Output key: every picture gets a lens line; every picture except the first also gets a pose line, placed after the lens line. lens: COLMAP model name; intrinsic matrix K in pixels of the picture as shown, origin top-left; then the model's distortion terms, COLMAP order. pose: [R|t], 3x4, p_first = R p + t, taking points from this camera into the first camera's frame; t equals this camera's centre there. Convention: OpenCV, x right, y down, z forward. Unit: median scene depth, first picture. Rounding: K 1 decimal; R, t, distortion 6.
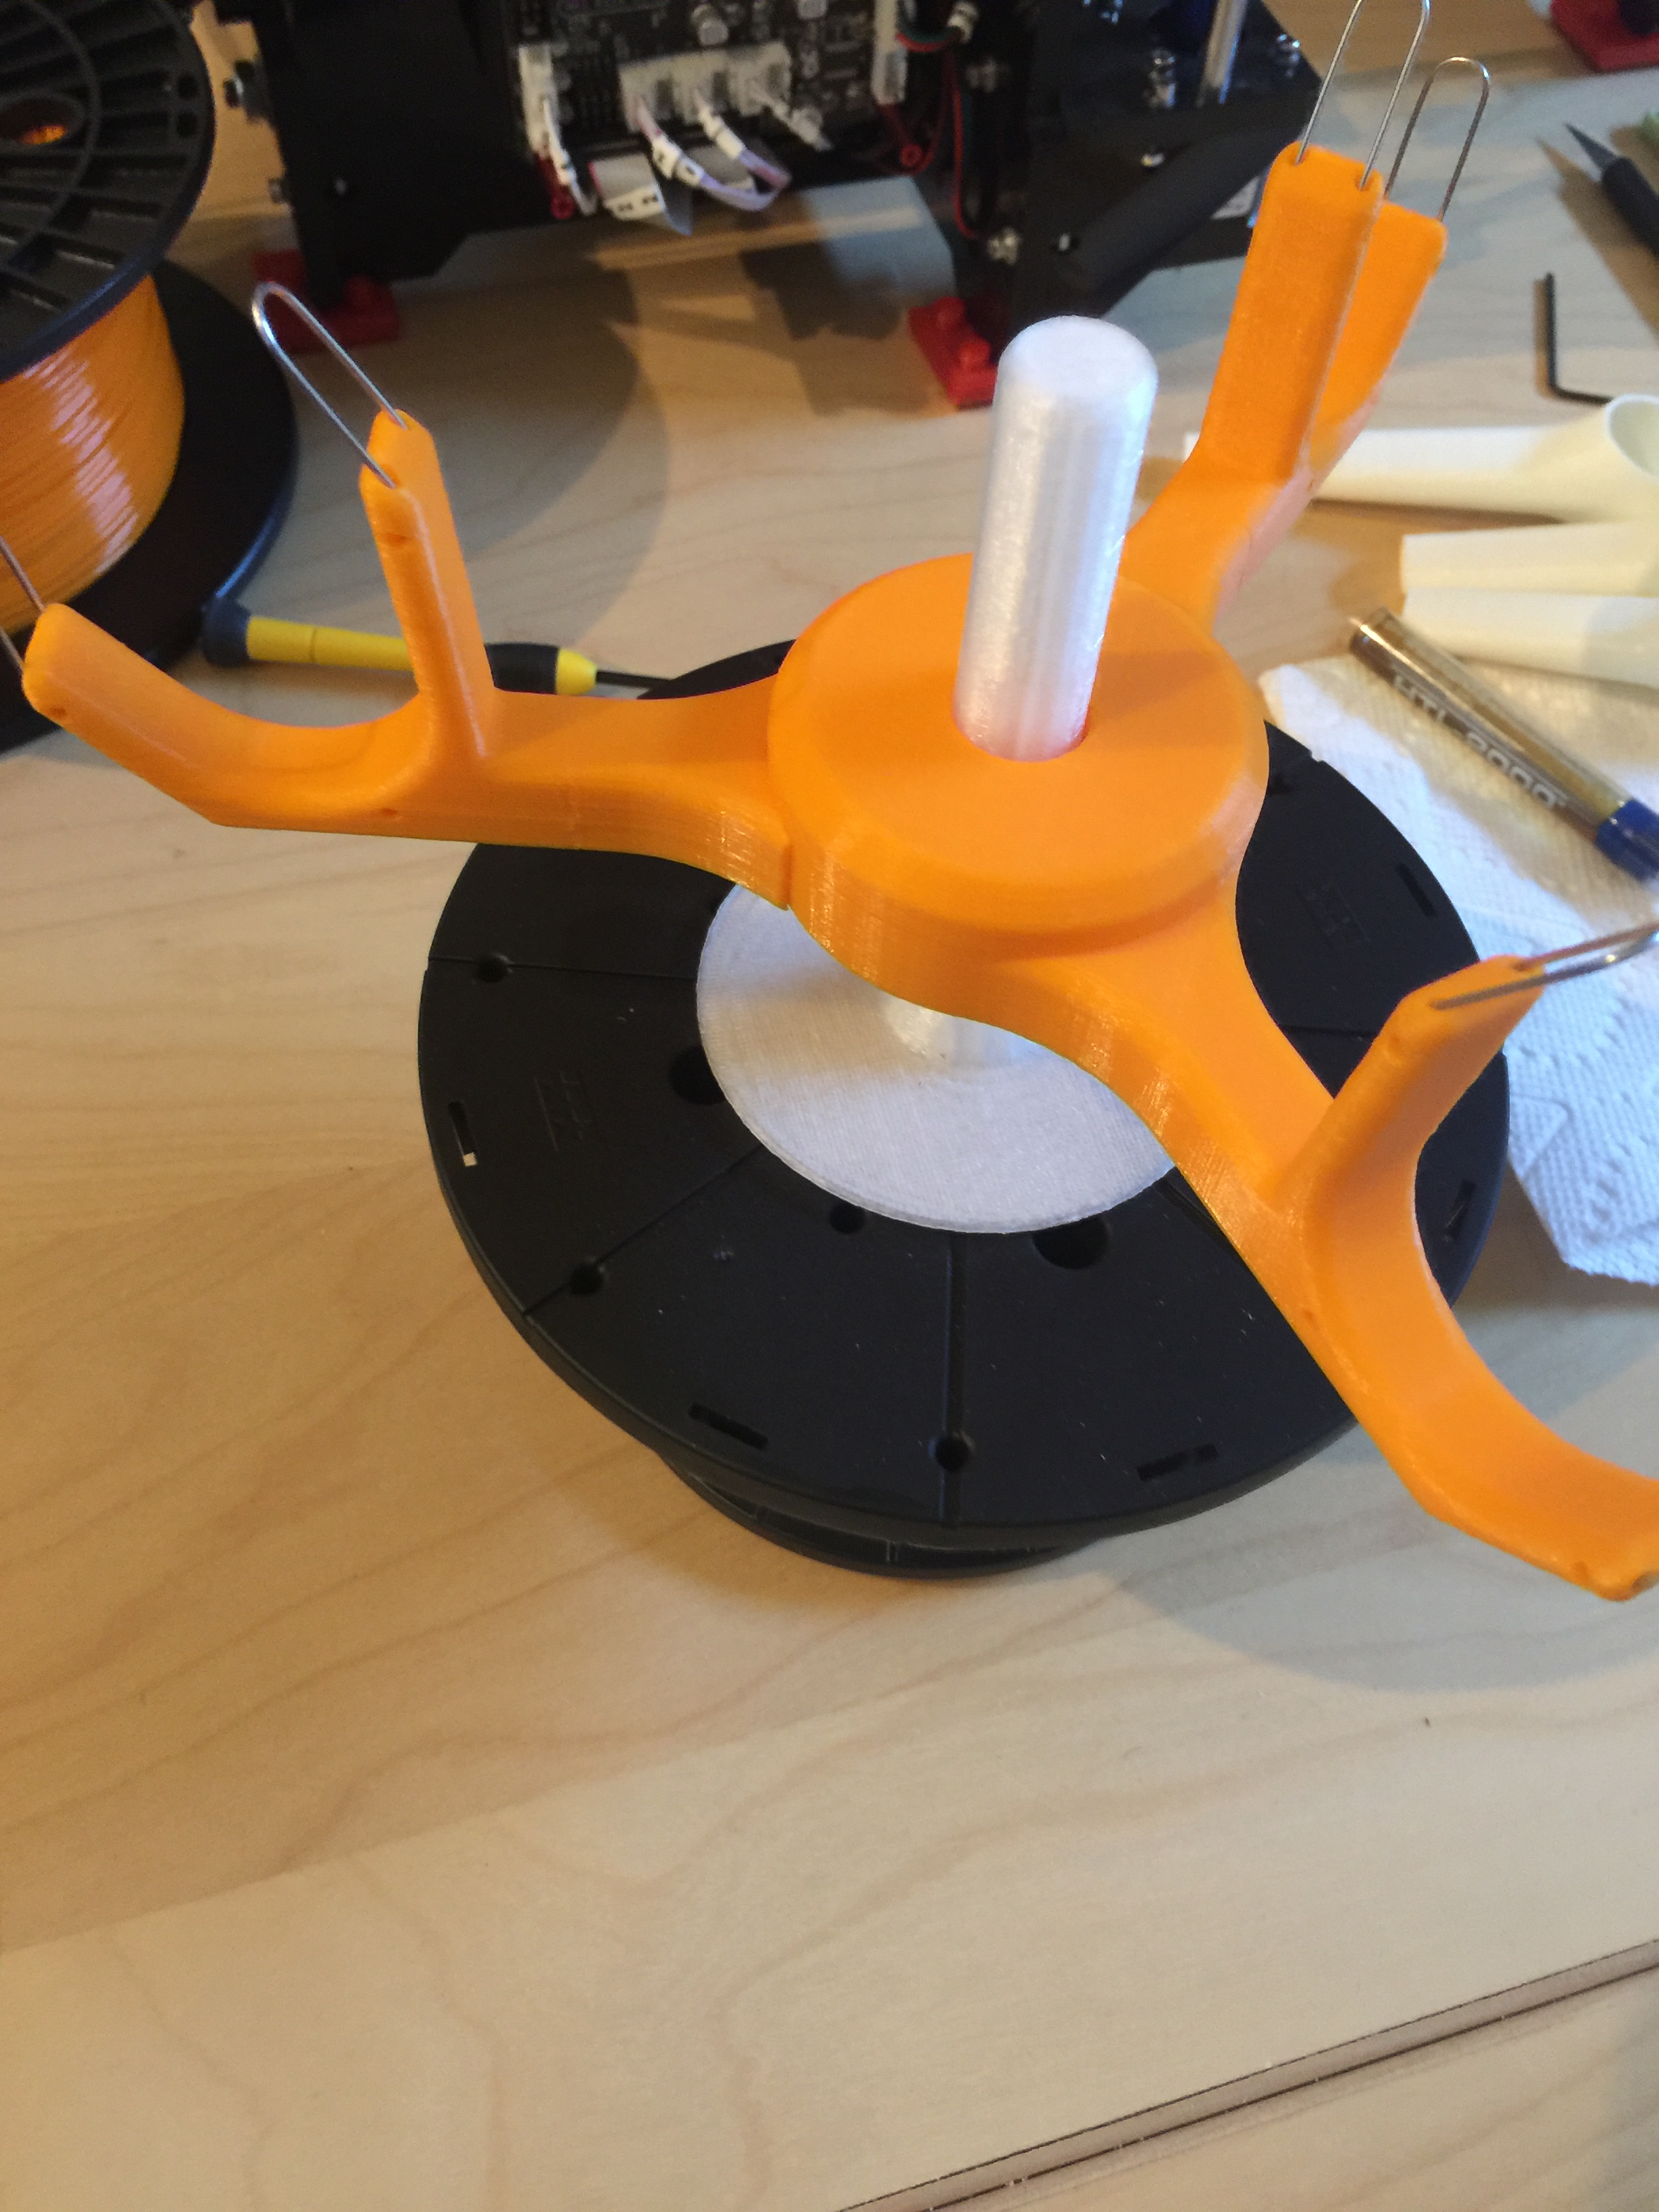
lens RADIAL K [[1936.3, 0, 799.9], [0, 1936.3, 1097.3], [0, 0, 1]] dist [0.118736, -0.159805]
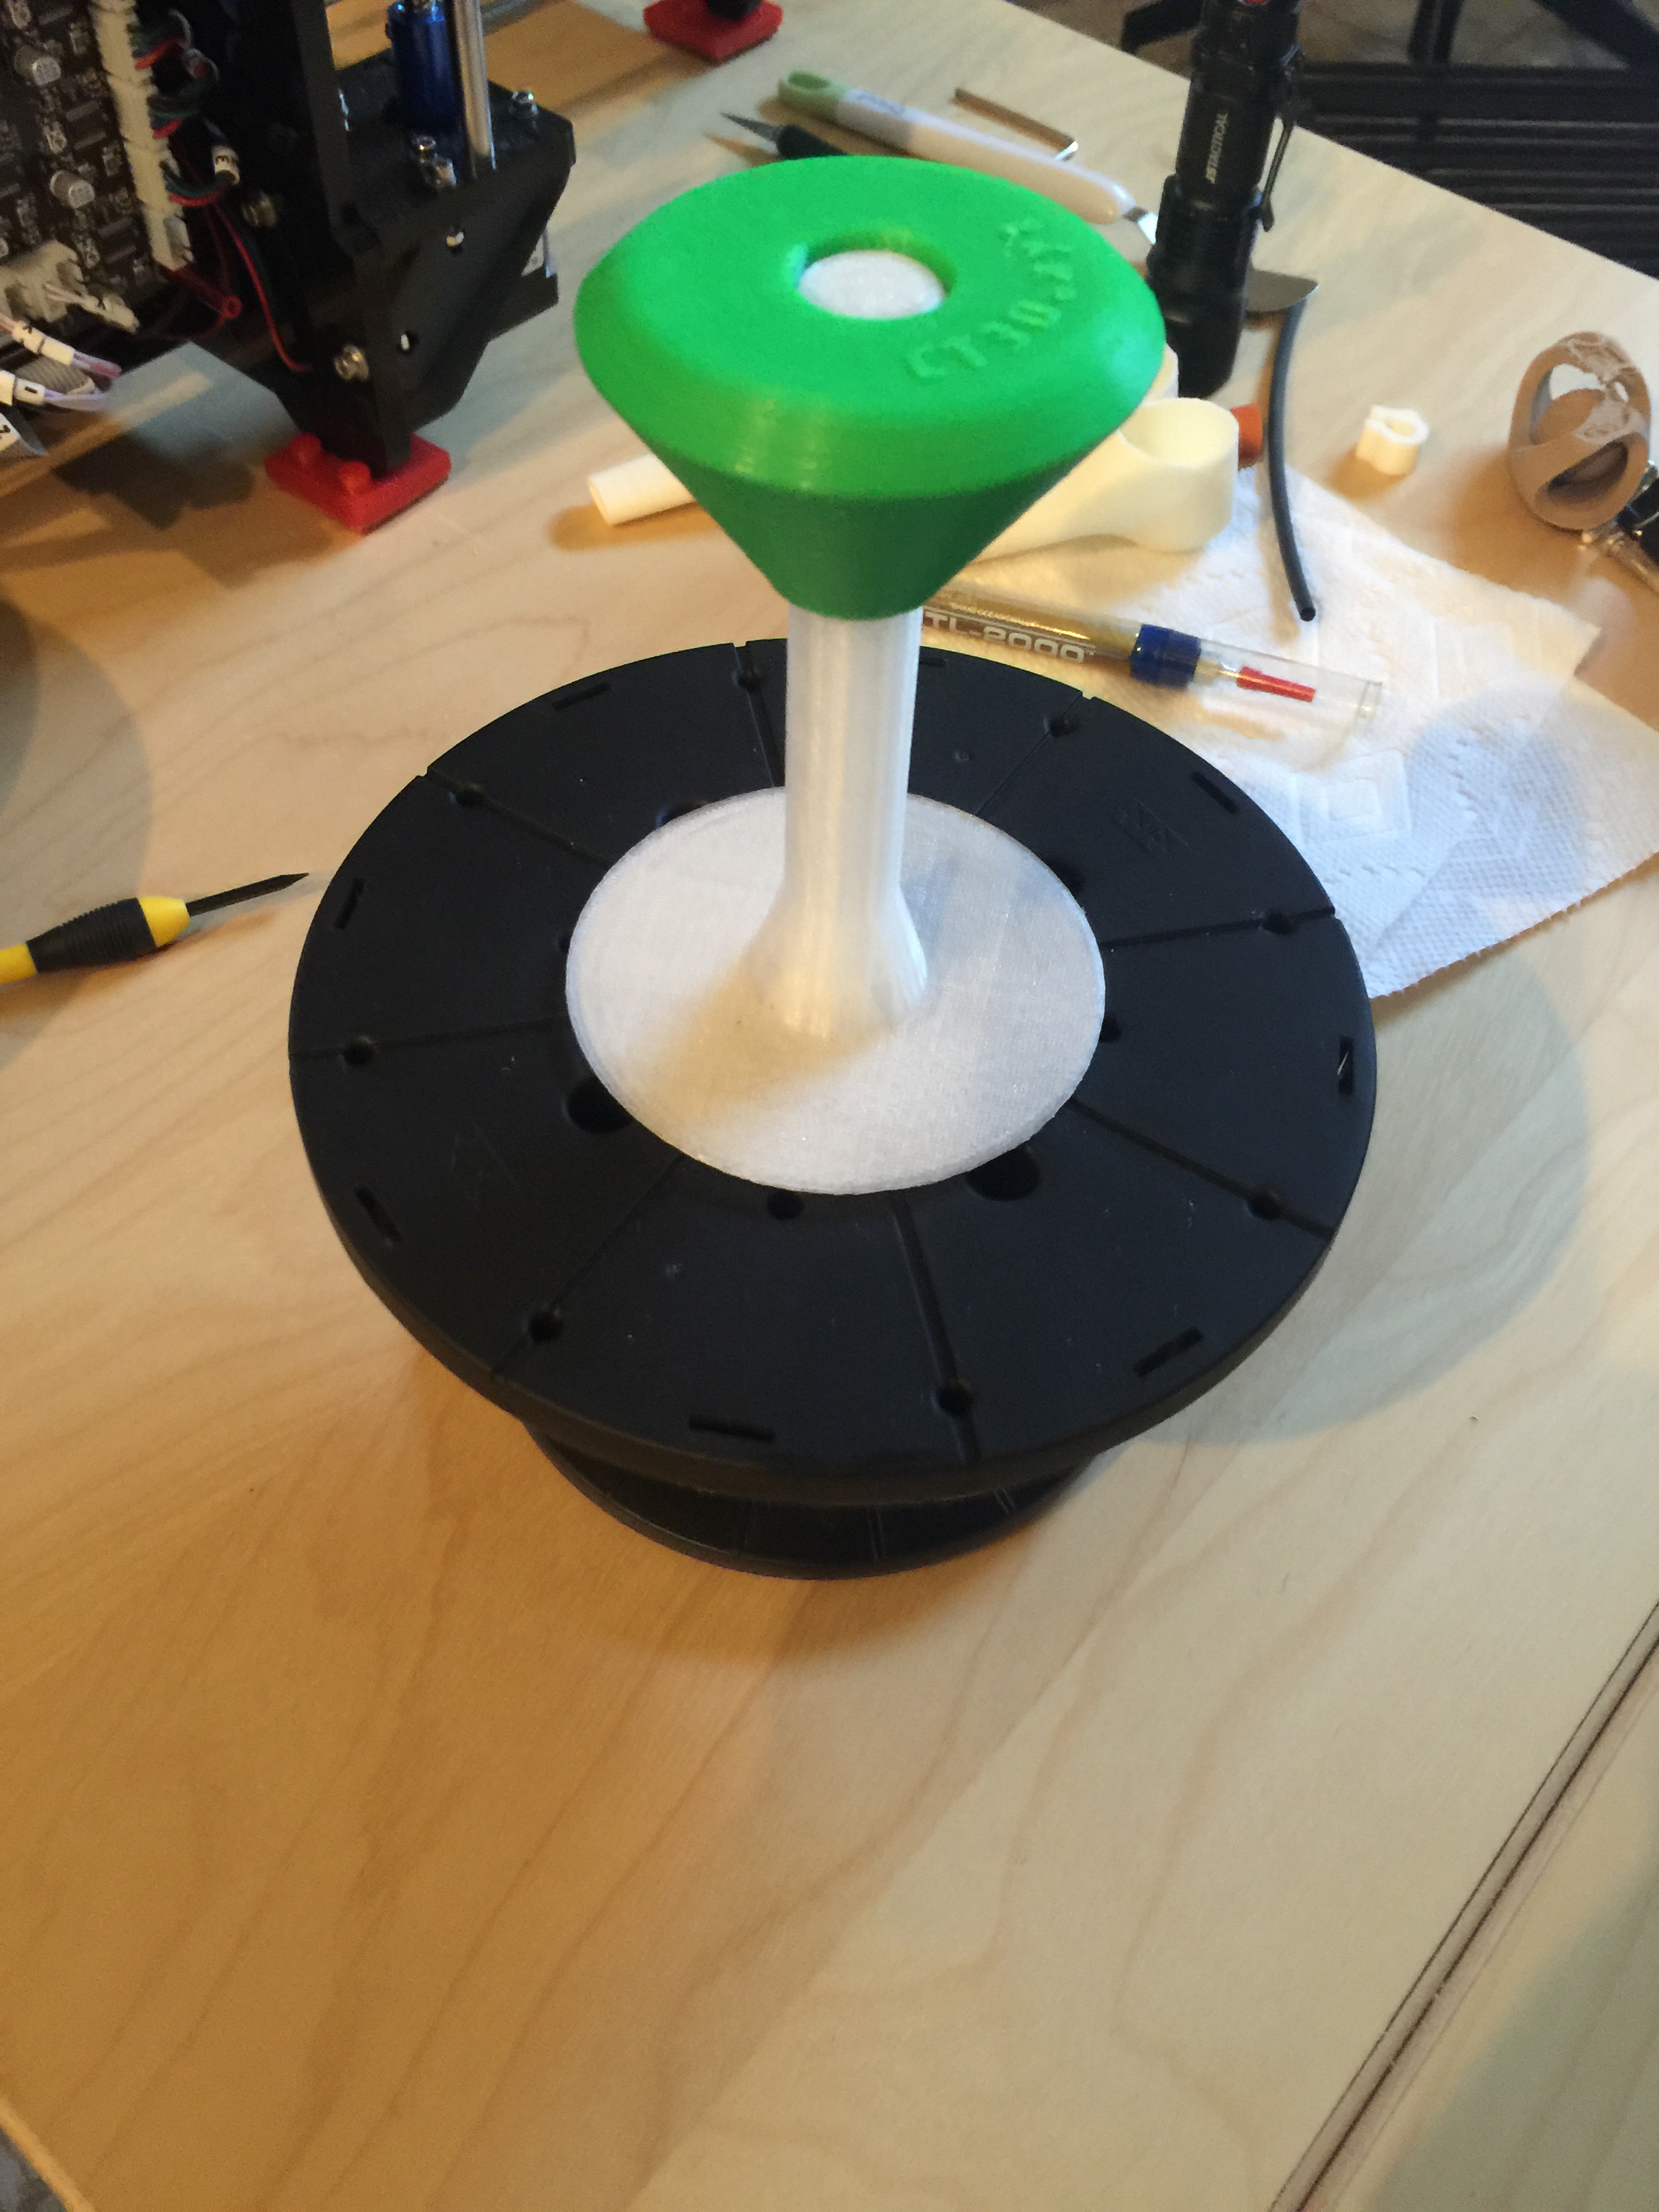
lens RADIAL K [[1936.3, 0, 799.9], [0, 1936.3, 1097.3], [0, 0, 1]] dist [0.118736, -0.159805]
pose [[0.842745, -0.436764, 0.314671, -0.187132], [0.452430, 0.891432, 0.025621, -0.027816], [-0.291698, 0.120774, 0.948855, 0.040803]]
